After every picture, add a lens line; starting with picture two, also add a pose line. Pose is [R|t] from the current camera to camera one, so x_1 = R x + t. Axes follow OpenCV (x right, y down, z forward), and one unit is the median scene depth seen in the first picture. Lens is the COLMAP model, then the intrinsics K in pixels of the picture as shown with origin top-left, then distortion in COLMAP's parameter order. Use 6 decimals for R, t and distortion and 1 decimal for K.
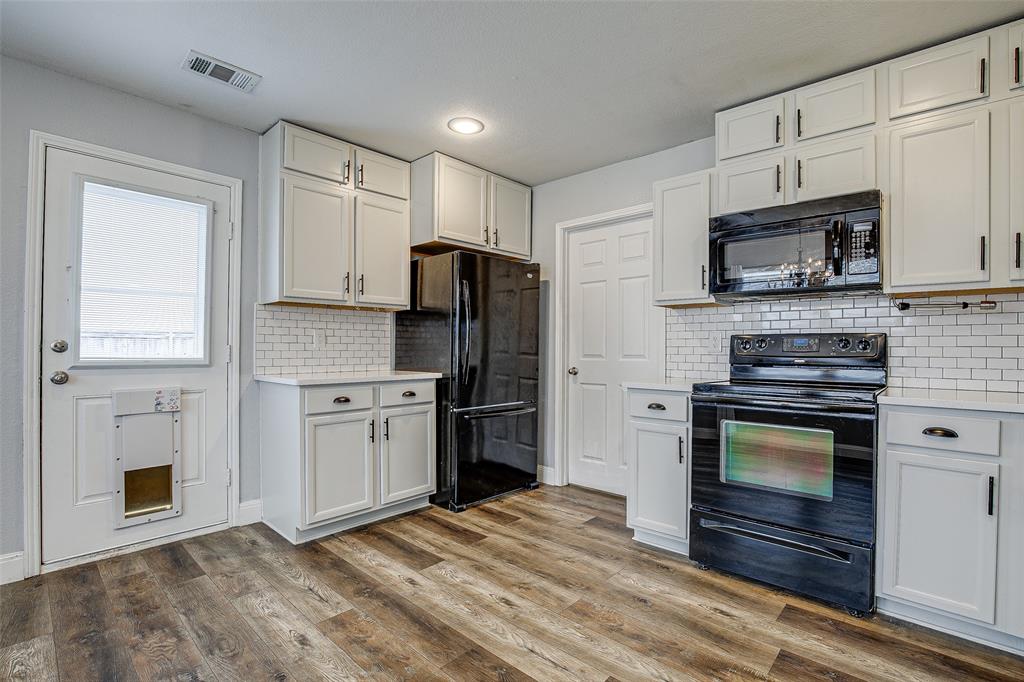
lens RADIAL K [[470.4, 0, 515.6], [0, 470.4, 344.9], [0, 0, 1]] dist [-0.031346, 0.006229]
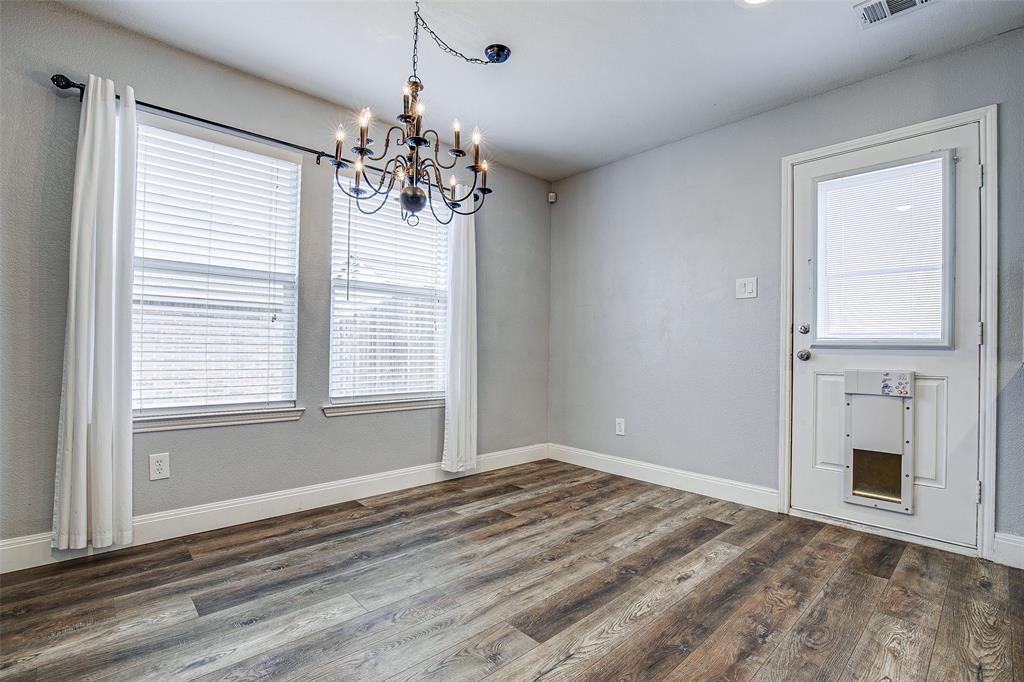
lens RADIAL K [[470.4, 0, 524.8], [0, 470.4, 345.1], [0, 0, 1]] dist [-0.031346, 0.006229]
pose [[-0.059187, -0.013827, -0.998151, 0.229735], [-0.005796, 0.999892, -0.013507, 0.062247], [0.998230, 0.004985, -0.059261, 0.330999]]
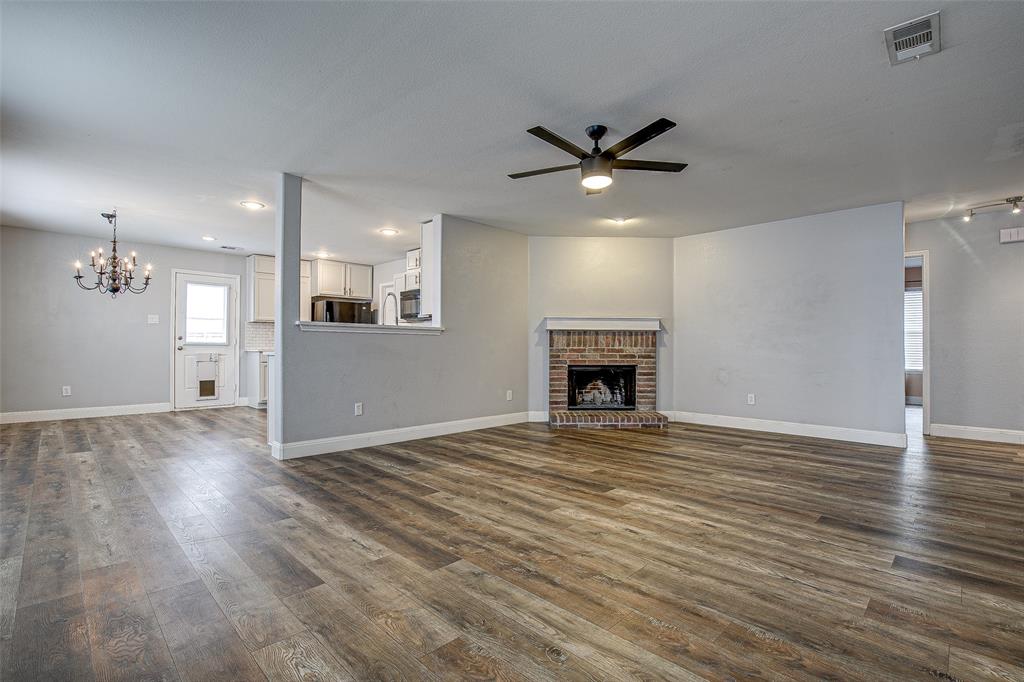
lens RADIAL K [[470.4, 0, 514.9], [0, 470.4, 345.6], [0, 0, 1]] dist [-0.031346, 0.006229]
pose [[0.999478, -0.002828, -0.032179, 1.248765], [0.002766, 0.999994, -0.001992, 0.063533], [0.032184, 0.001902, 0.999480, -1.884187]]
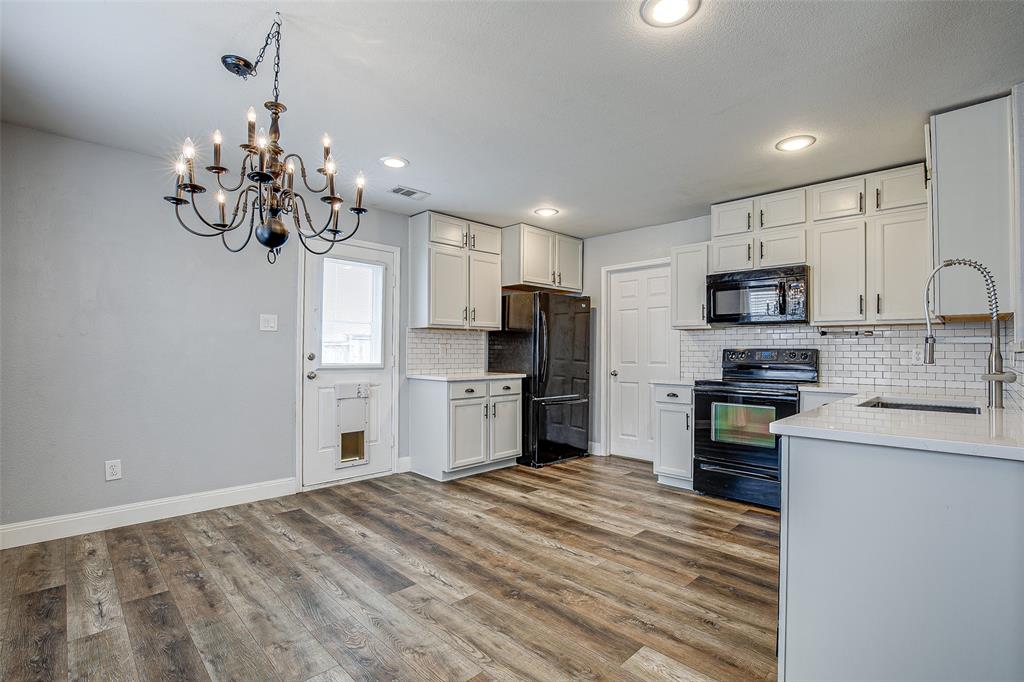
lens RADIAL K [[470.4, 0, 516.7], [0, 470.4, 344.7], [0, 0, 1]] dist [-0.031346, 0.006229]
pose [[0.998879, 0.000452, -0.047336, -0.154568], [-0.000961, 0.999942, -0.010741, -0.021173], [0.047328, 0.010774, 0.998821, -0.627528]]
